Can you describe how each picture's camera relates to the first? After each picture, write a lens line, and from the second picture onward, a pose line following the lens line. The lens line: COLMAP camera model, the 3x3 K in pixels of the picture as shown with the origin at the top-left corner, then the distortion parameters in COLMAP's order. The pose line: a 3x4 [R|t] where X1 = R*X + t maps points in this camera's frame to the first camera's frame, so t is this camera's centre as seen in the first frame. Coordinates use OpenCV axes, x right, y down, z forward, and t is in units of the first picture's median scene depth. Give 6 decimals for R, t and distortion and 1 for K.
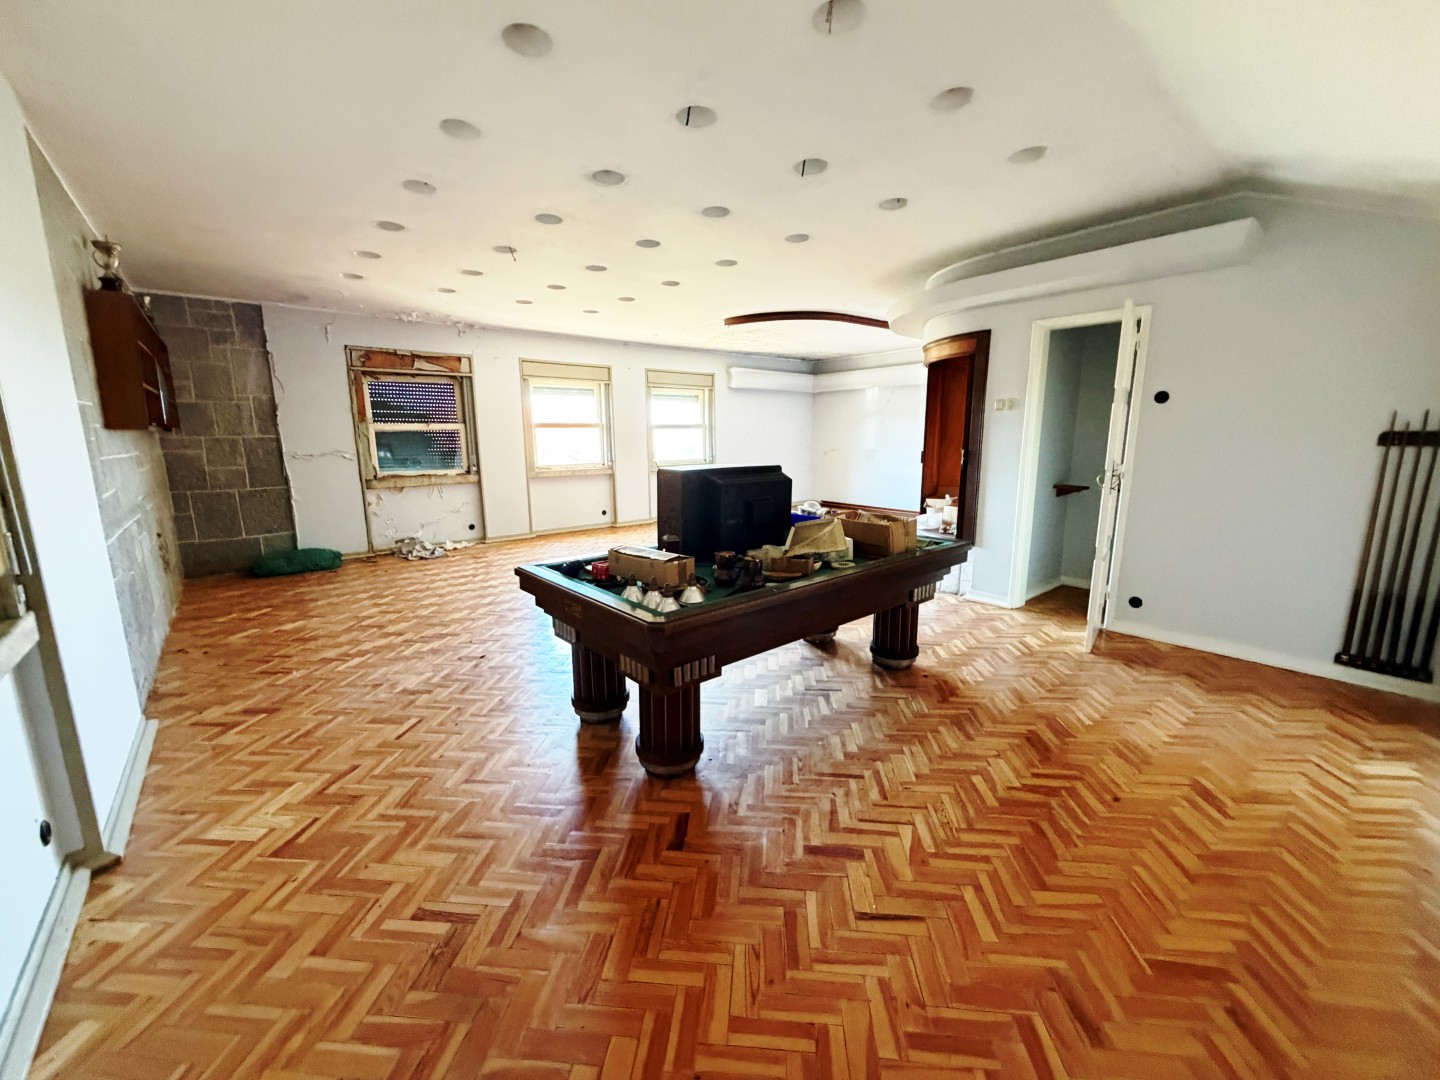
lens RADIAL K [[575.4, 0, 716.6], [0, 575.4, 540.2], [0, 0, 1]] dist [0.001541, -0.000039]
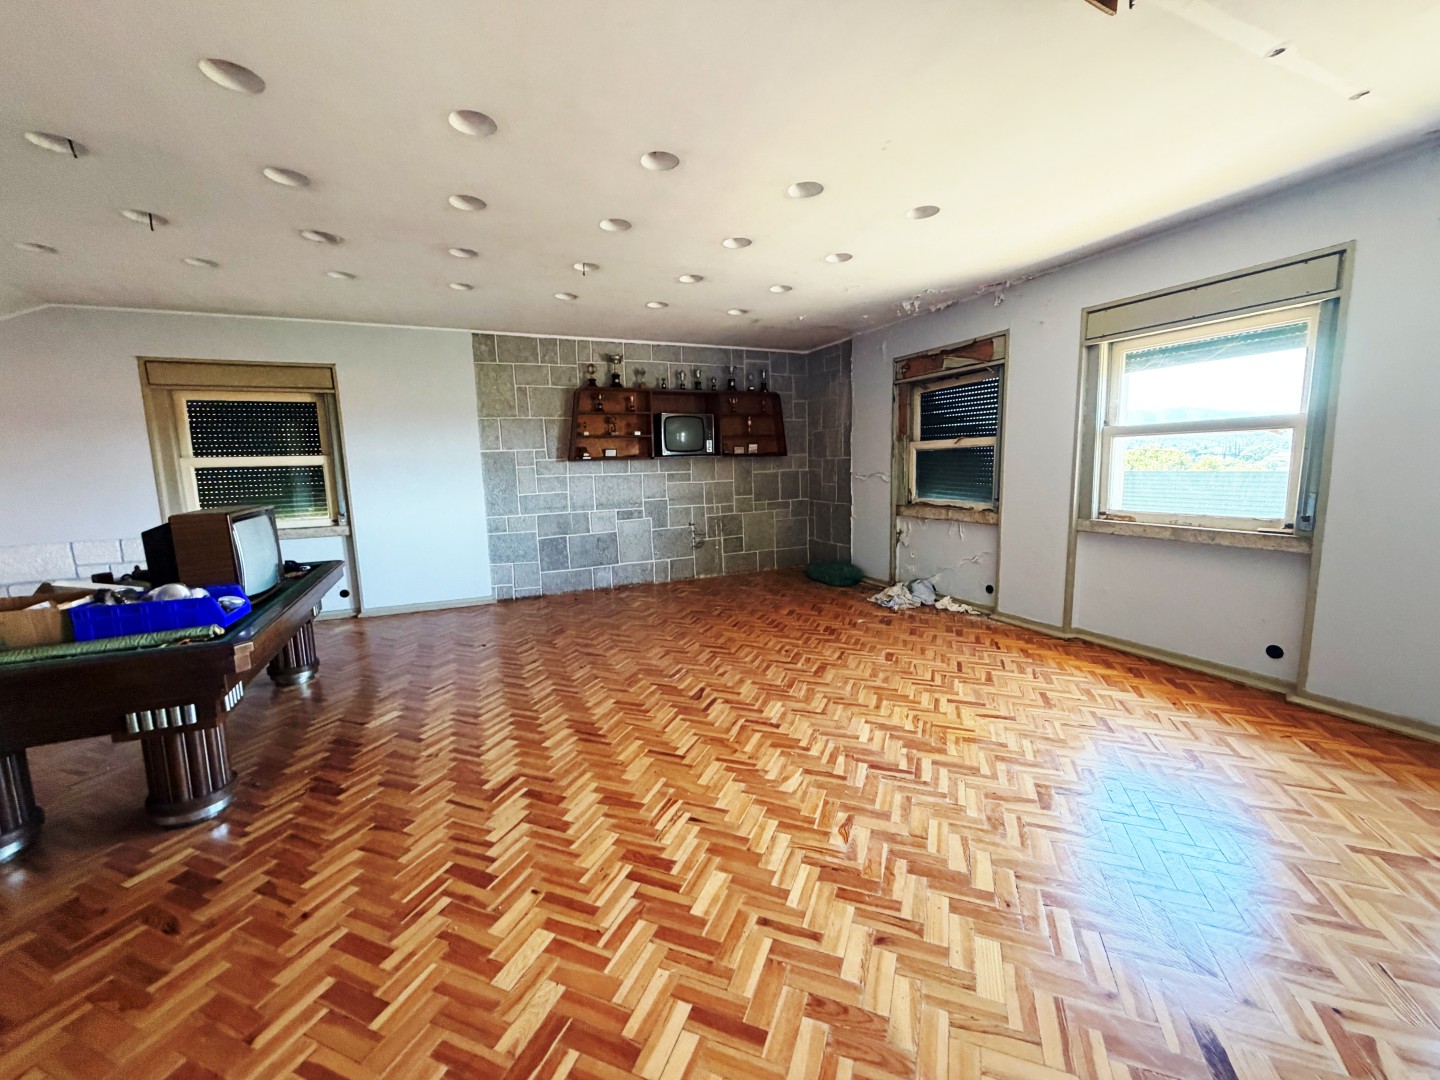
lens RADIAL K [[575.4, 0, 716.6], [0, 575.4, 540.2], [0, 0, 1]] dist [0.001541, -0.000039]
pose [[-0.275719, 0.142357, -0.950639, 0.310274], [-0.148245, 0.970843, 0.188379, -0.164446], [0.949738, 0.192867, -0.246576, 0.889452]]
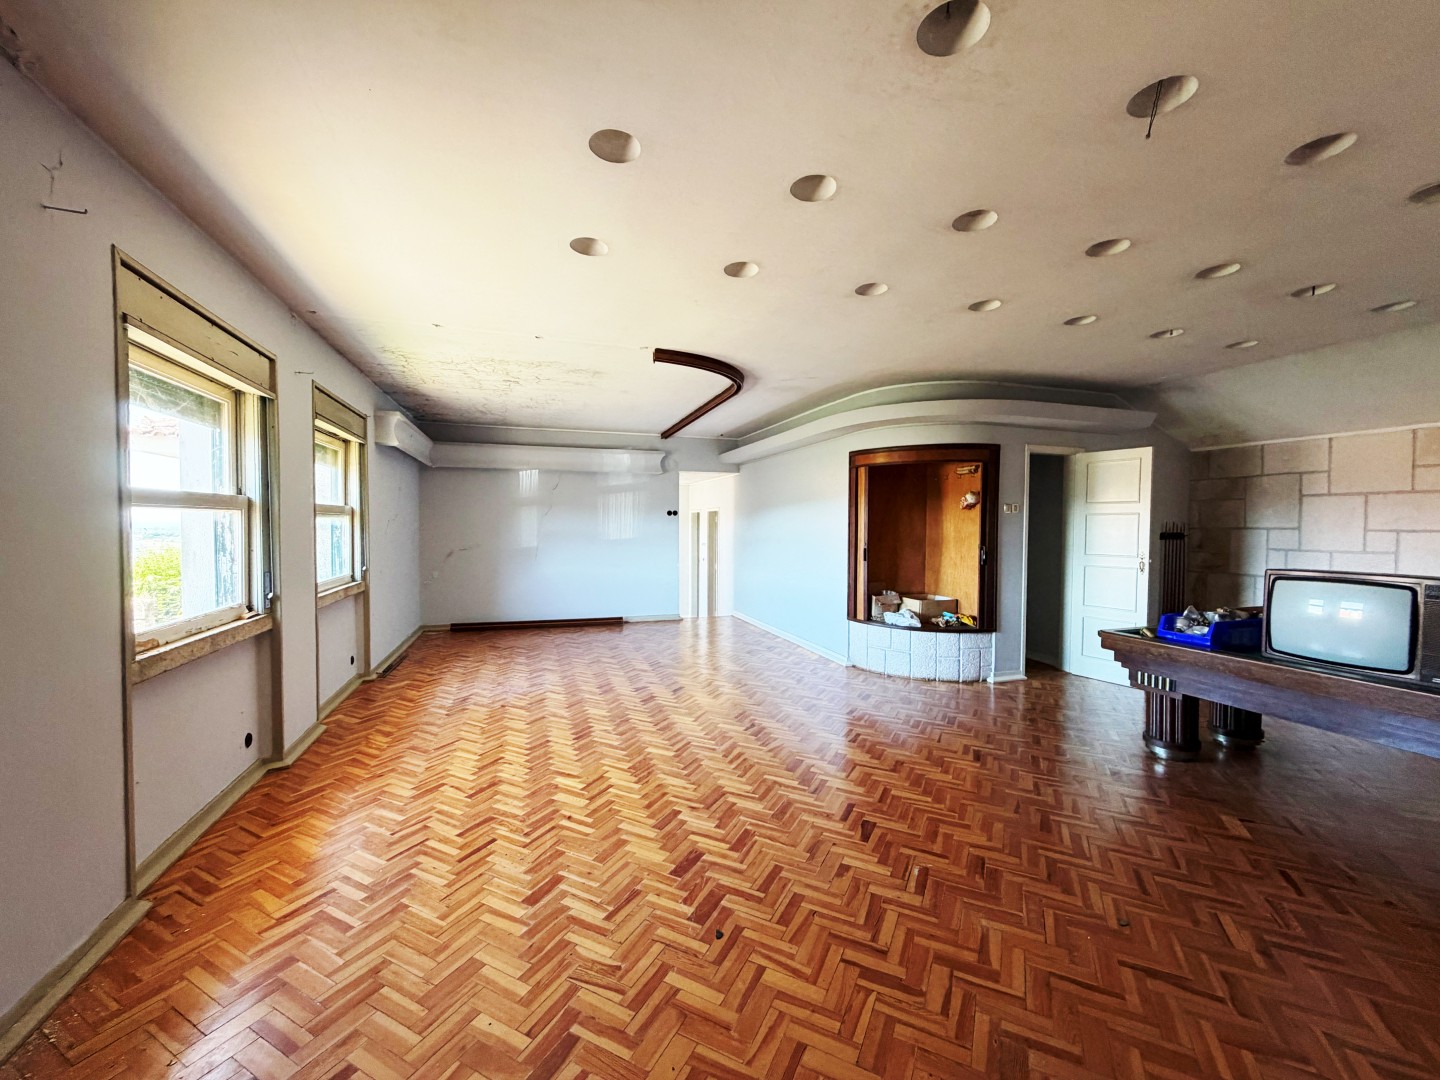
lens RADIAL K [[575.4, 0, 716.6], [0, 575.4, 540.2], [0, 0, 1]] dist [0.001541, -0.000039]
pose [[0.362657, -0.014886, 0.931804, -0.516248], [0.161134, 0.985815, -0.046964, -0.130043], [-0.917887, 0.167177, 0.359911, 0.701783]]
